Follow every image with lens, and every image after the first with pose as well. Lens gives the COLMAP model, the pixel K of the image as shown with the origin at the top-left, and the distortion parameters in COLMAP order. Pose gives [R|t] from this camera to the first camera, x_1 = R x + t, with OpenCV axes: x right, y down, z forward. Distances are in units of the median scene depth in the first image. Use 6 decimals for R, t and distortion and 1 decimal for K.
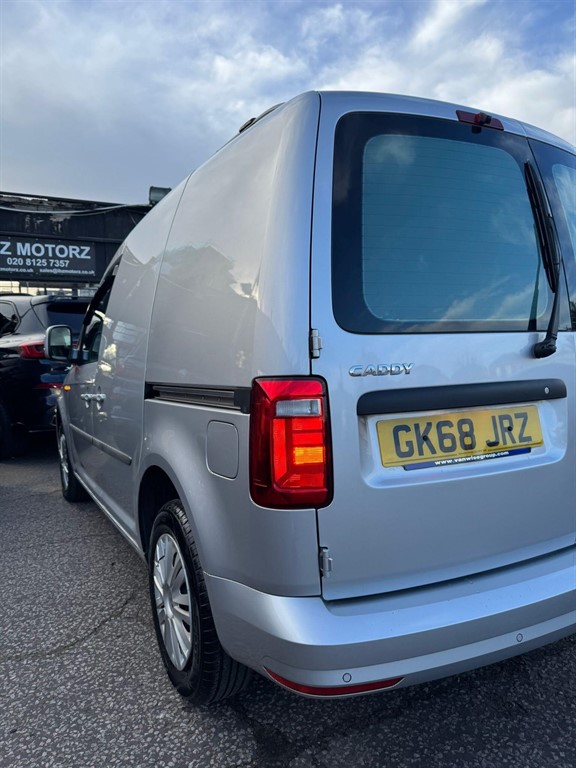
lens RADIAL K [[547.5, 0, 289.6], [0, 547.5, 395.3], [0, 0, 1]] dist [0.015670, -0.015948]
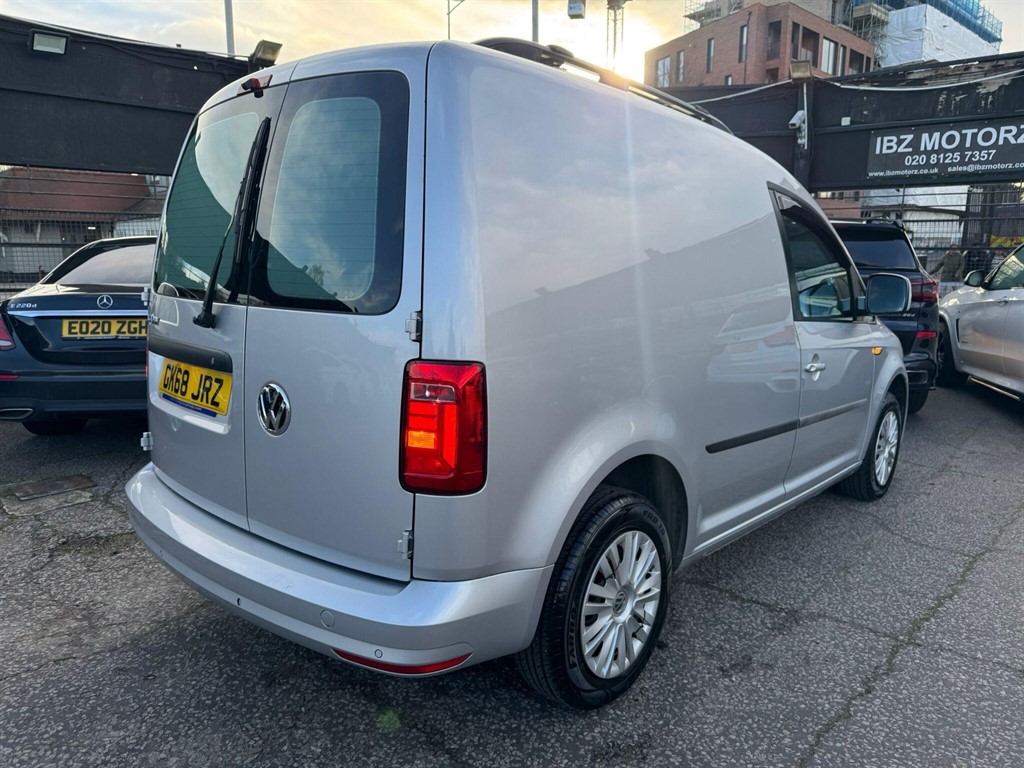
lens RADIAL K [[729.9, 0, 509.0], [0, 729.9, 387.2], [0, 0, 1]] dist [0.015670, -0.015948]
pose [[0.336592, 0.188079, -0.922677, 1.562533], [-0.115253, 0.980712, 0.157865, -0.195086], [0.934571, 0.053205, 0.351776, 0.839313]]
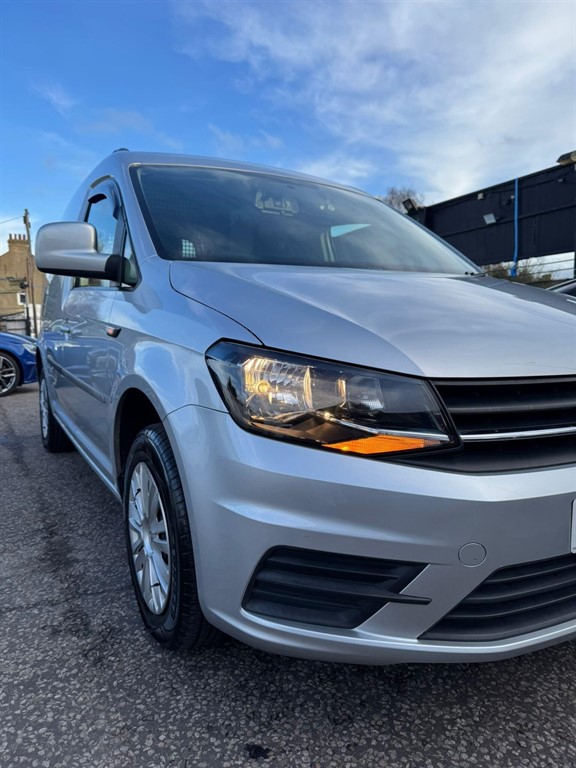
lens RADIAL K [[547.5, 0, 290.3], [0, 547.5, 385.3], [0, 0, 1]] dist [0.015670, -0.015948]
pose [[-0.999517, 0.026759, -0.015775, 0.441746], [0.022824, 0.977147, 0.211335, -0.094619], [0.021070, 0.210873, -0.977286, 2.160591]]
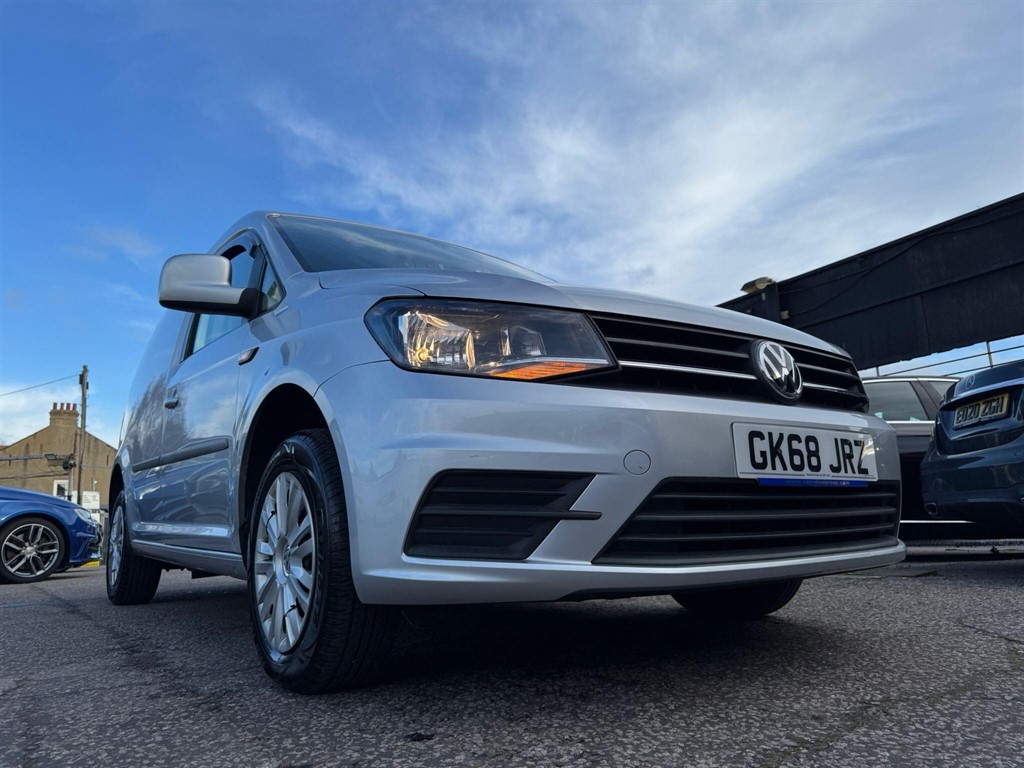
lens RADIAL K [[729.9, 0, 519.1], [0, 729.9, 387.7], [0, 0, 1]] dist [0.015670, -0.015948]
pose [[-0.990345, 0.032054, -0.134869, 0.471381], [0.042673, 0.996148, -0.076602, 0.174937], [0.131894, -0.081618, -0.987898, 2.385551]]
